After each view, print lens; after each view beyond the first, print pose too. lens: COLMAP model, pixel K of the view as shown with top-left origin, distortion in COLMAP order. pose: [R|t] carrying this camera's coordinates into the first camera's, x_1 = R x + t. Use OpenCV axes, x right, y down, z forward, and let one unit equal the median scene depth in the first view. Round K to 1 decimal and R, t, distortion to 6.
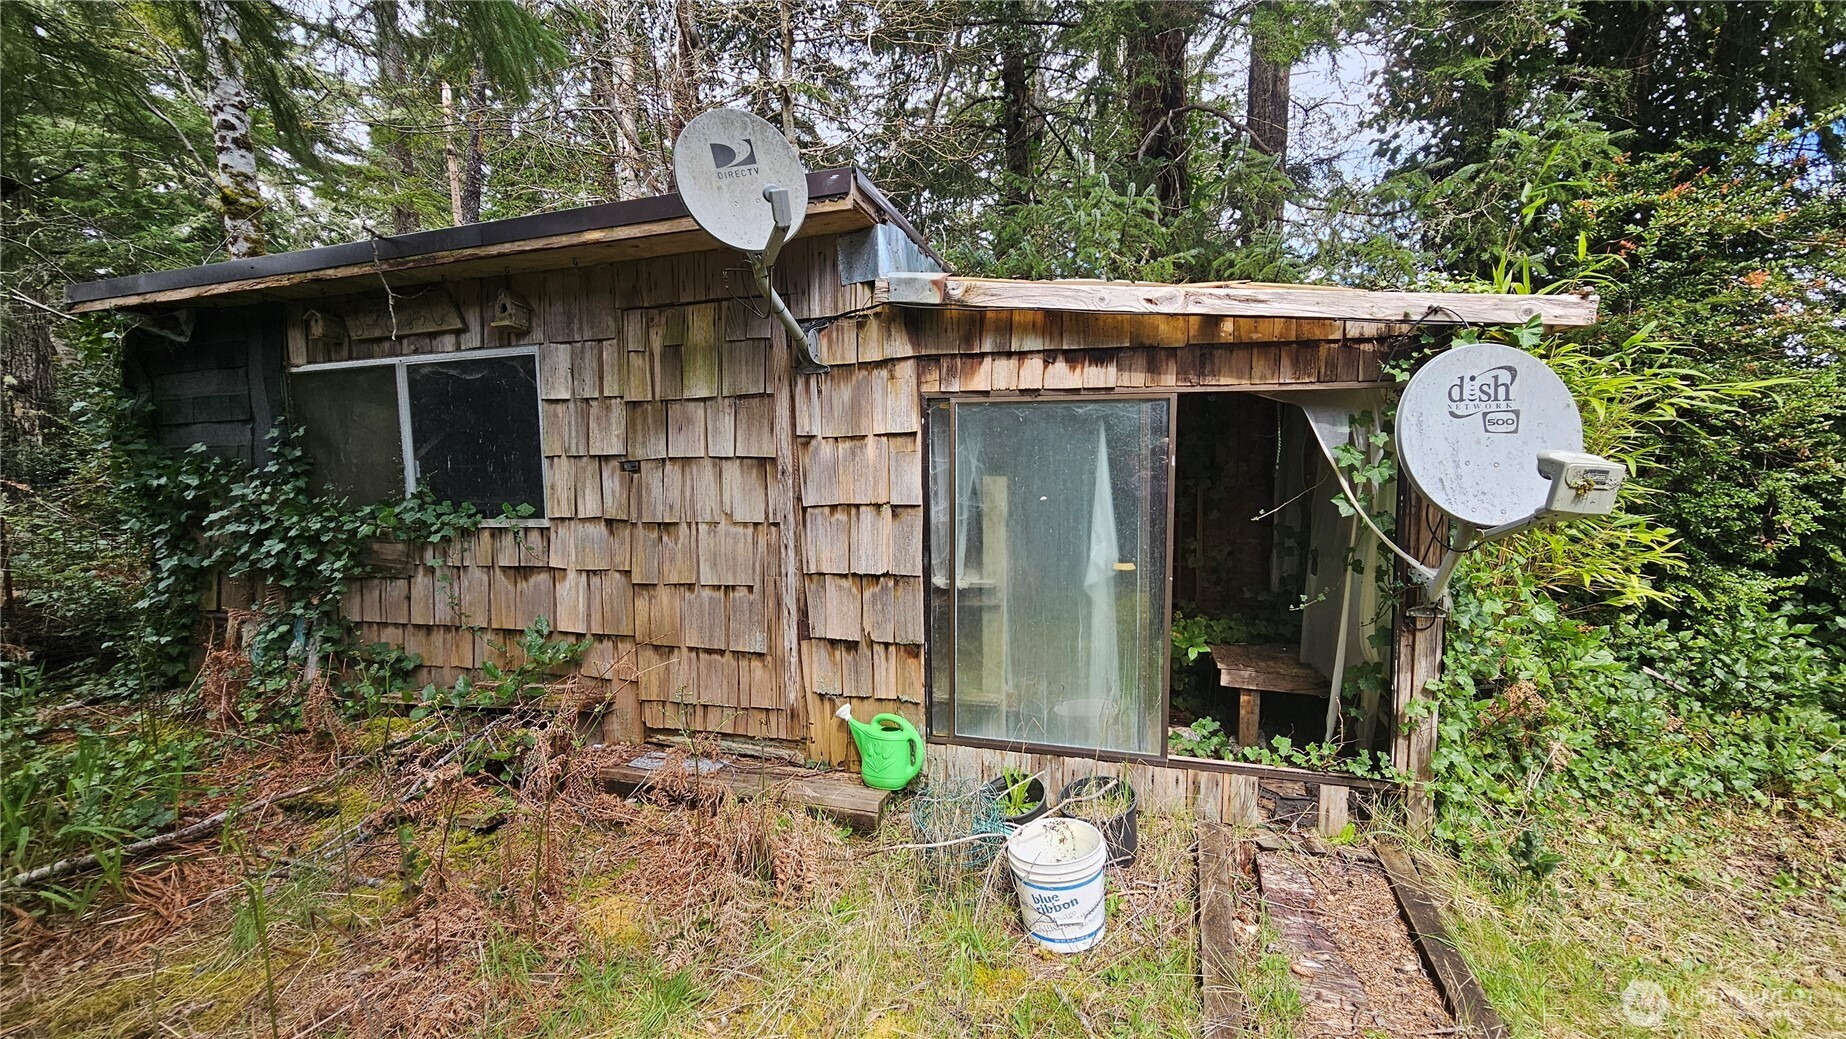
lens RADIAL K [[756.7, 0, 920.4], [0, 756.7, 526.6], [0, 0, 1]] dist [-0.001247, 0.000086]
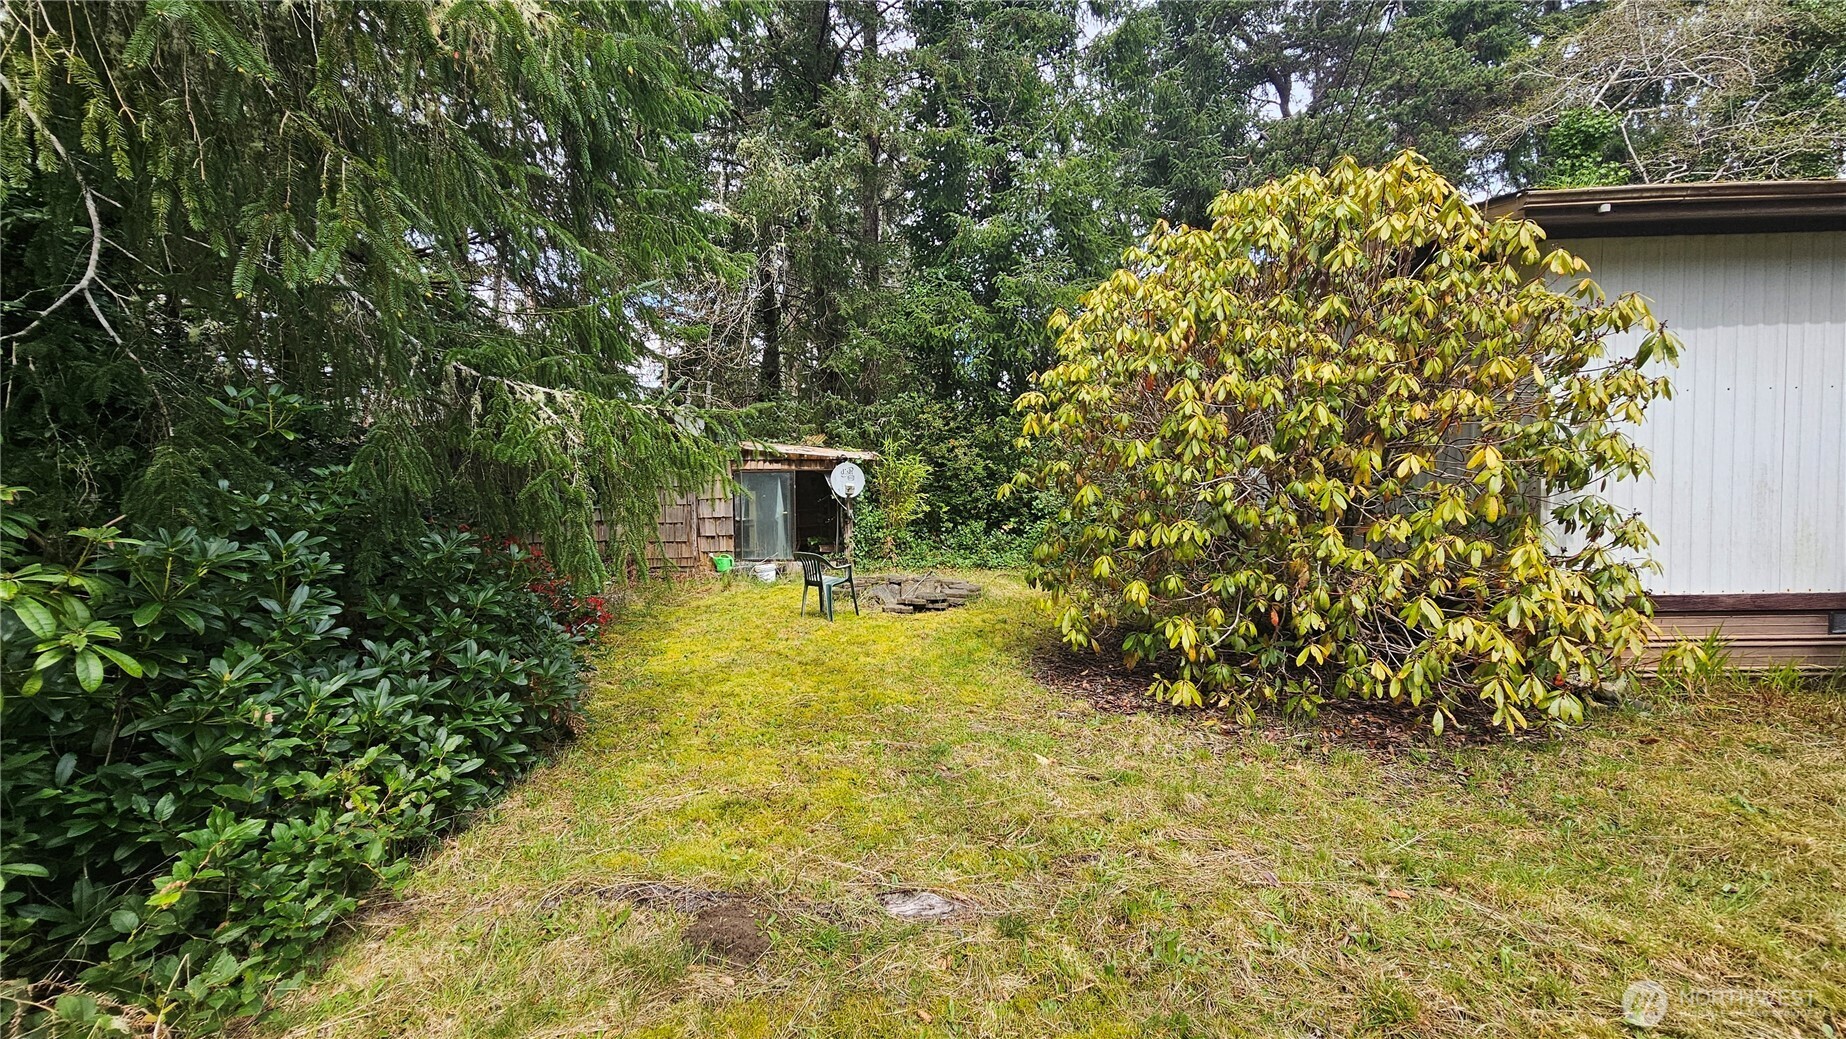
lens RADIAL K [[756.7, 0, 919.0], [0, 756.7, 522.9], [0, 0, 1]] dist [-0.001247, 0.000086]
pose [[0.945756, -0.010943, 0.324694, -0.304220], [0.042073, 0.995142, -0.089008, 0.412085], [-0.322142, 0.097840, 0.941622, -2.512361]]
